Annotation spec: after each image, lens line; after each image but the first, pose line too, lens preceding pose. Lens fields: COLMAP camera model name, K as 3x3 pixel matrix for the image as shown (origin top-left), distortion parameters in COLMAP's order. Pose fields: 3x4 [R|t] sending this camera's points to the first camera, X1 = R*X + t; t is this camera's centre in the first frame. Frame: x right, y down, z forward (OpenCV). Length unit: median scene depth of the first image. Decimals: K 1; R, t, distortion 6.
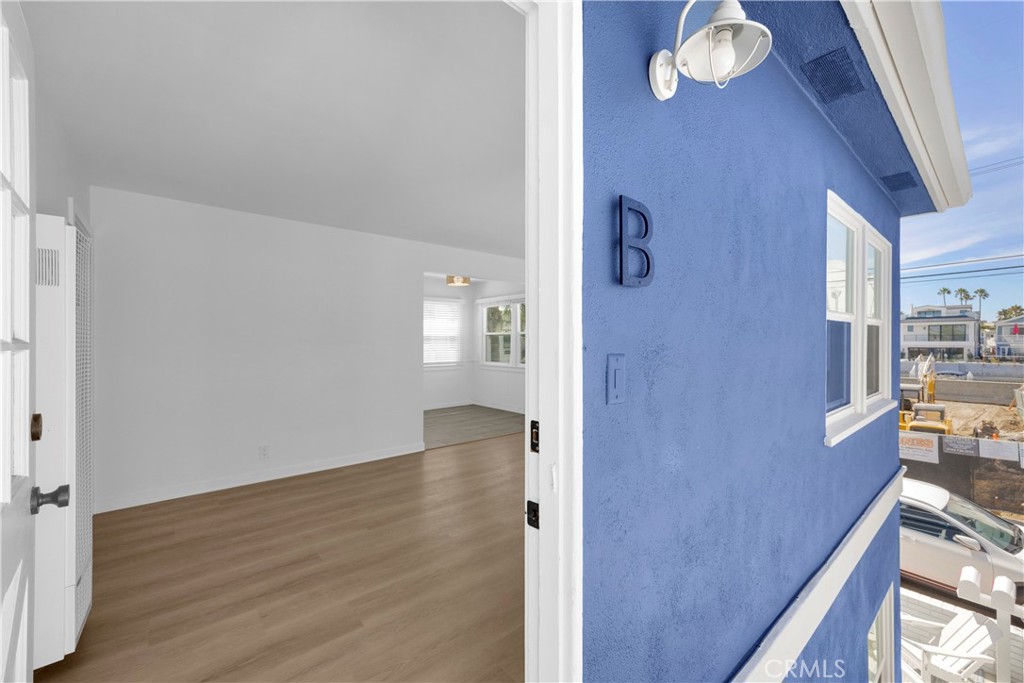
lens RADIAL K [[414.6, 0, 487.0], [0, 414.6, 339.1], [0, 0, 1]] dist [0.001526, 0.000117]
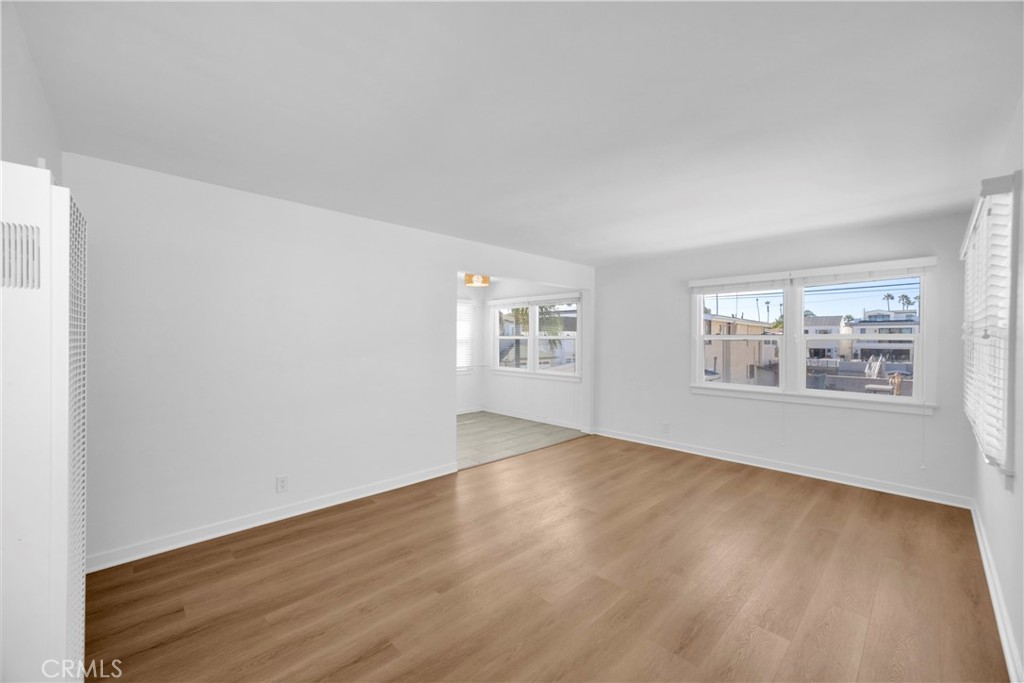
lens RADIAL K [[414.6, 0, 502.7], [0, 414.6, 341.4], [0, 0, 1]] dist [0.001526, 0.000117]
pose [[0.996396, 0.005780, 0.084623, -0.072487], [-0.006403, 0.999954, 0.007091, -0.009561], [-0.084579, -0.007607, 0.996388, 0.059560]]
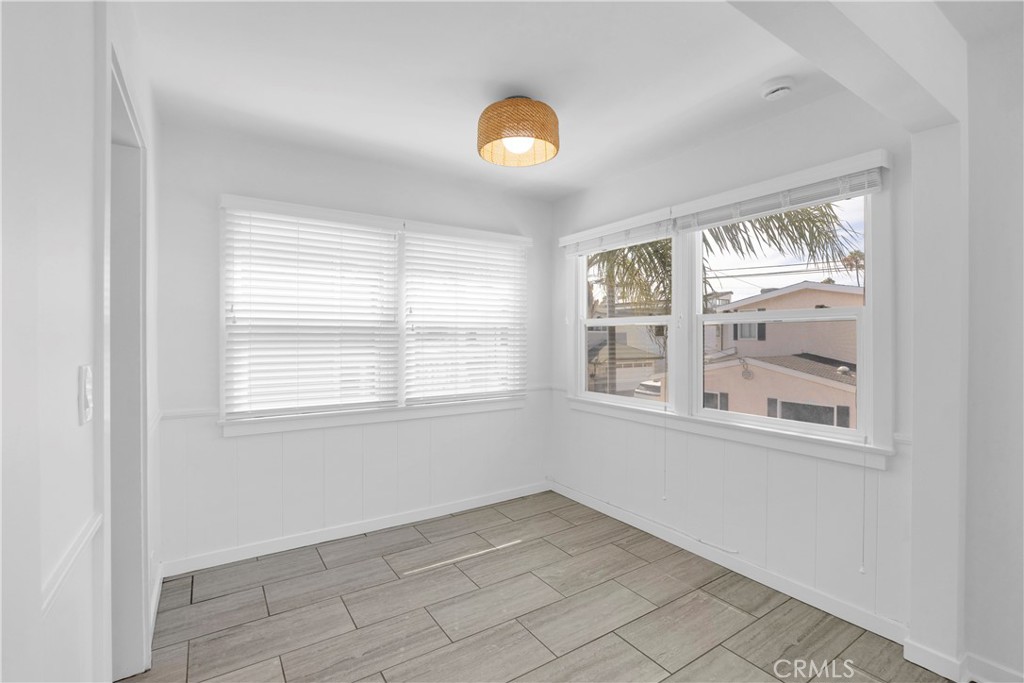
lens RADIAL K [[467.7, 0, 492.7], [0, 467.7, 335.9], [0, 0, 1]] dist [0.003193, 0.000102]
pose [[0.992408, 0.006252, -0.122832, -0.035305], [-0.005839, 0.999976, 0.003722, -0.000940], [0.122852, -0.002977, 0.992421, 0.554290]]
